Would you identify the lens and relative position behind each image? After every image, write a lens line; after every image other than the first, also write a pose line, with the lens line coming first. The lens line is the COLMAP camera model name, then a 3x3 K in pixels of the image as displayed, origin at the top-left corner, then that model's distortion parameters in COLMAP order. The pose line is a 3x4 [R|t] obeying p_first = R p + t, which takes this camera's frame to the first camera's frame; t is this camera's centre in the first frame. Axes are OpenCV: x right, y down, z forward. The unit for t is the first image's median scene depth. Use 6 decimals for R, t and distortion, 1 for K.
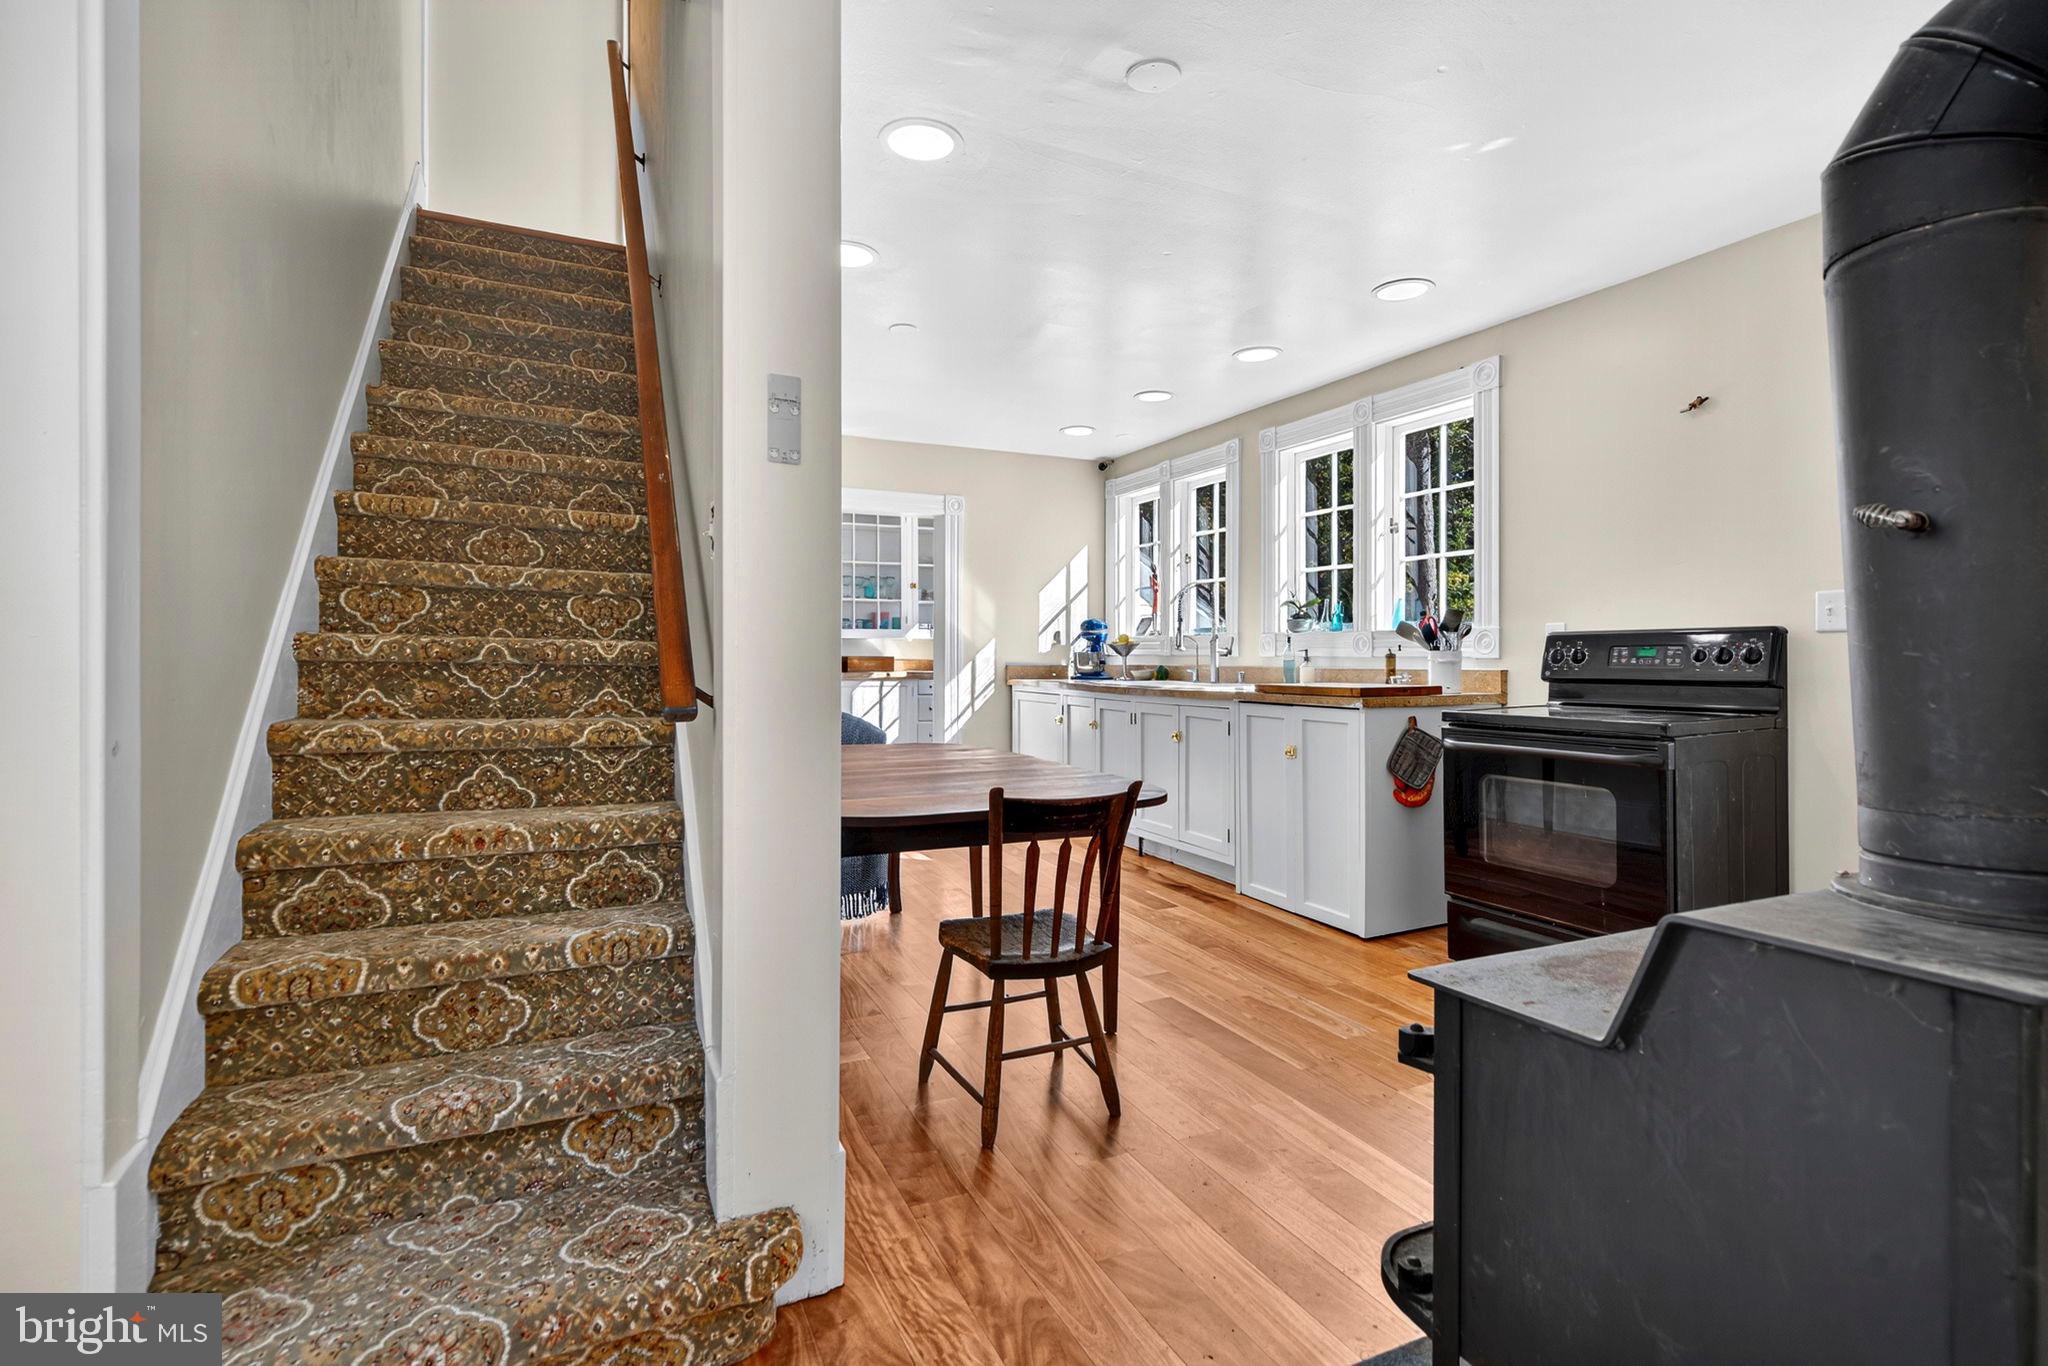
lens RADIAL K [[949.1, 0, 1024.0], [0, 949.1, 683.0], [0, 0, 1]] dist [-0.001238, -0.000268]
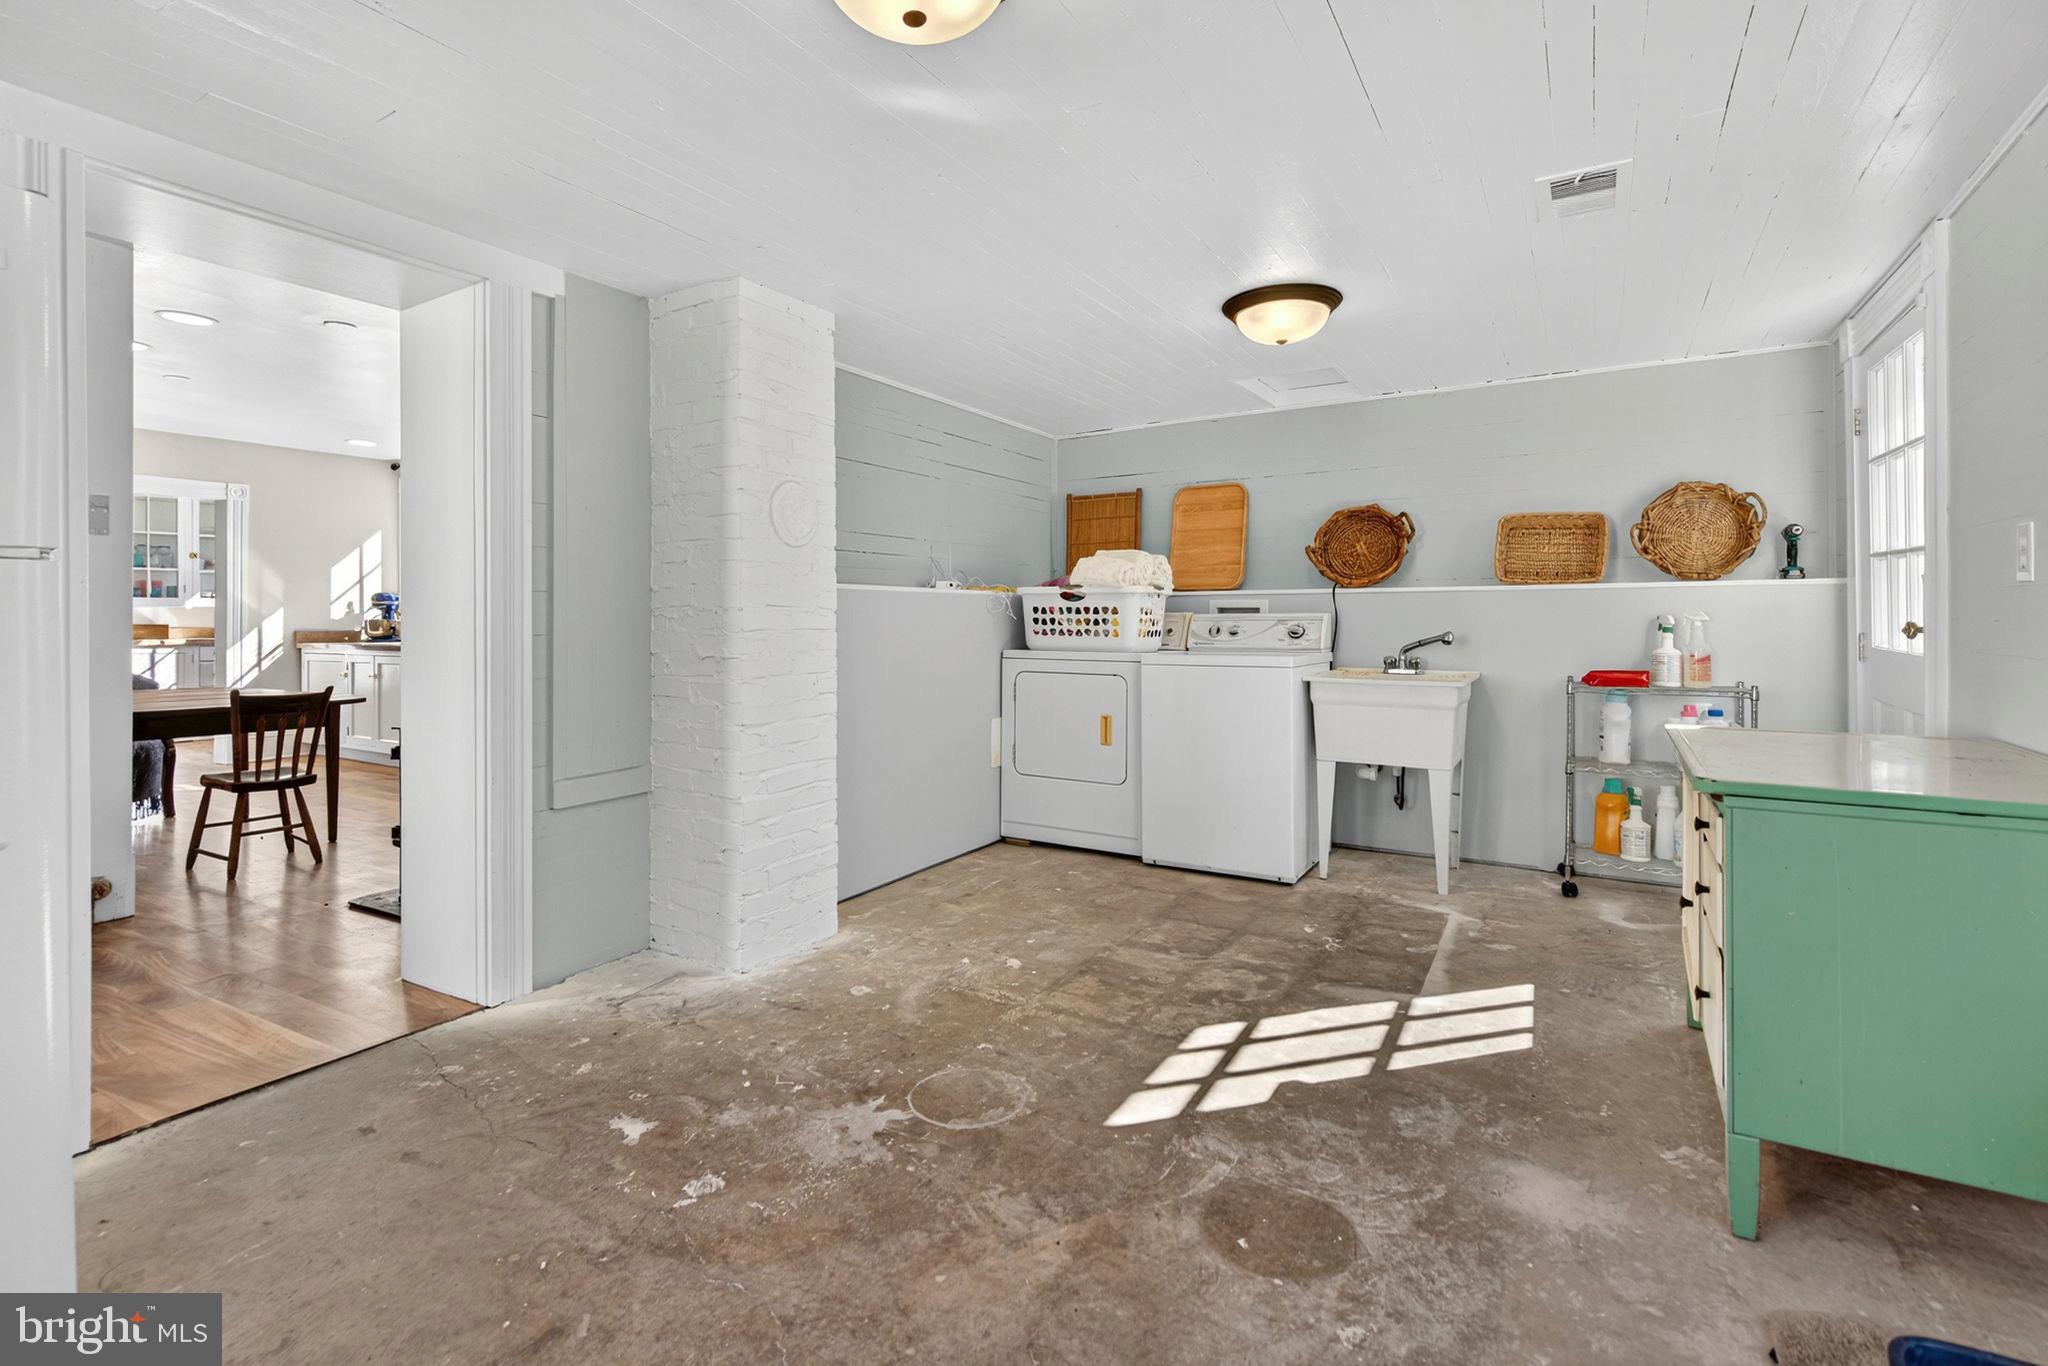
lens RADIAL K [[965.2, 0, 1018.3], [0, 965.2, 627.8], [0, 0, 1]] dist [-0.001719, -0.000400]
pose [[0.833921, -0.005923, 0.551853, 0.067792], [0.018292, 0.999690, -0.016912, 0.013608], [-0.551581, 0.024198, 0.833770, -0.473678]]
